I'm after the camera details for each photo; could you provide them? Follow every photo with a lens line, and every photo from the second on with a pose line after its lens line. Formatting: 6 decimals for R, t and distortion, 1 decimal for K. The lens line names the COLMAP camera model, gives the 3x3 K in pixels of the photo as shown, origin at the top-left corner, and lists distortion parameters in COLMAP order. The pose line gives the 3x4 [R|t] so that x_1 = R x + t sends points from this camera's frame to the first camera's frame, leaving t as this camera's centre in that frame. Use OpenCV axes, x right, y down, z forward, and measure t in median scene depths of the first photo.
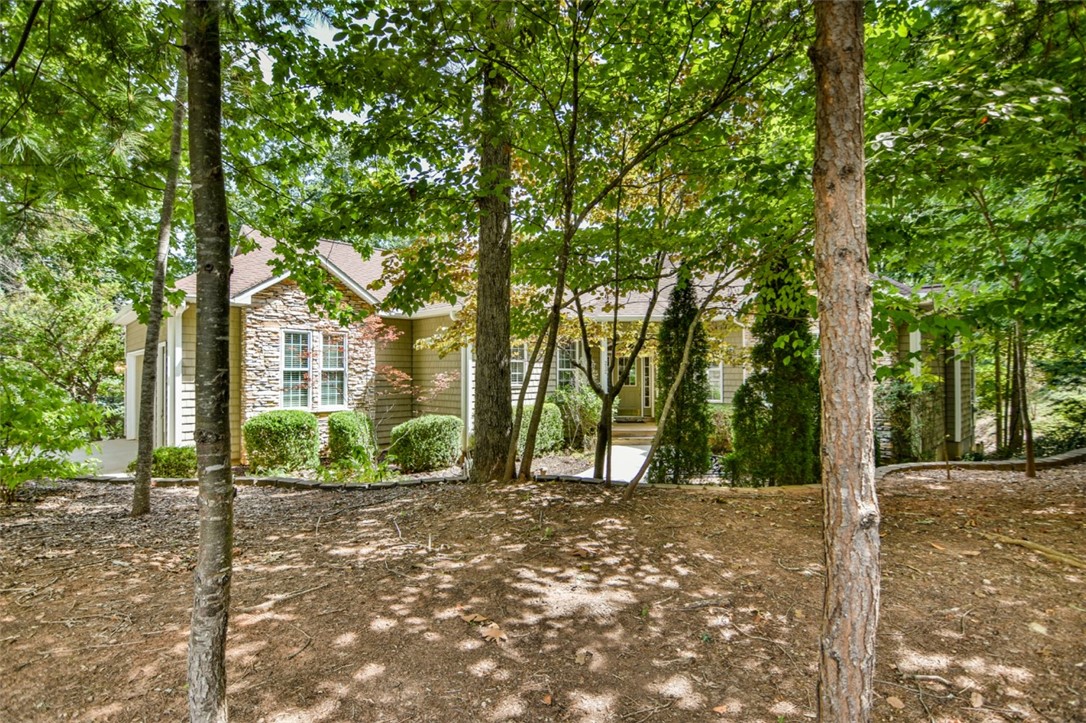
lens RADIAL K [[526.7, 0, 557.1], [0, 526.7, 364.7], [0, 0, 1]] dist [-0.003484, -0.010463]
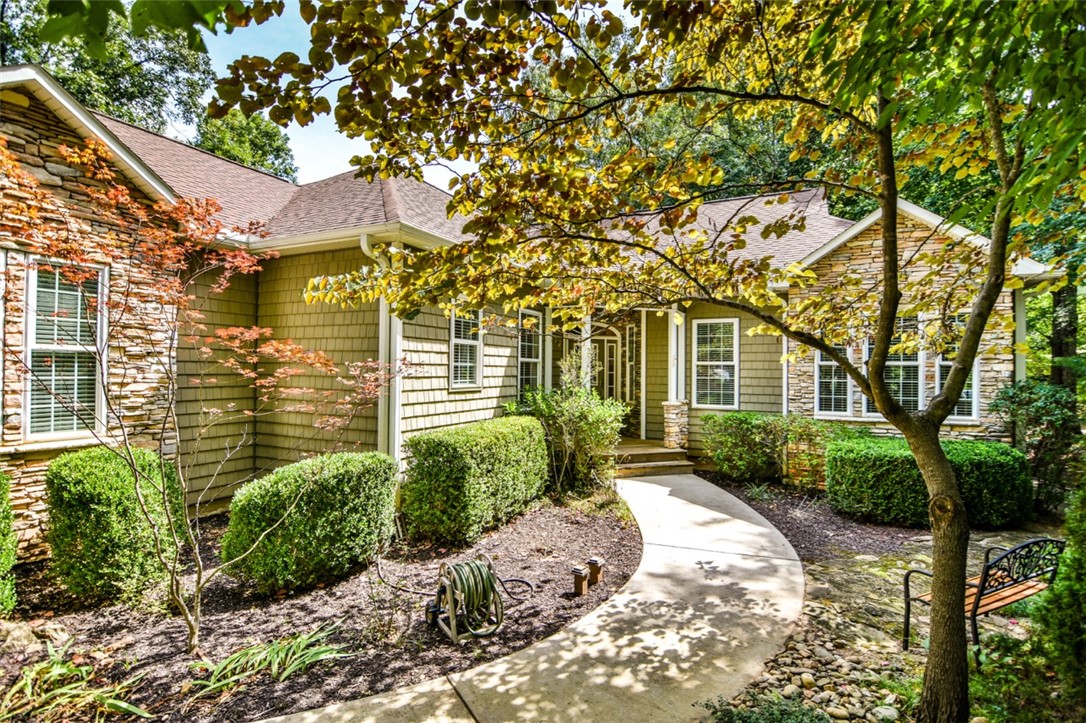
lens RADIAL K [[526.7, 0, 557.1], [0, 526.7, 364.7], [0, 0, 1]] dist [-0.003484, -0.010463]
pose [[0.946306, 0.014413, 0.322951, -0.186312], [-0.017515, 0.999824, 0.006701, 0.012449], [-0.322797, -0.011997, 0.946392, 0.474024]]
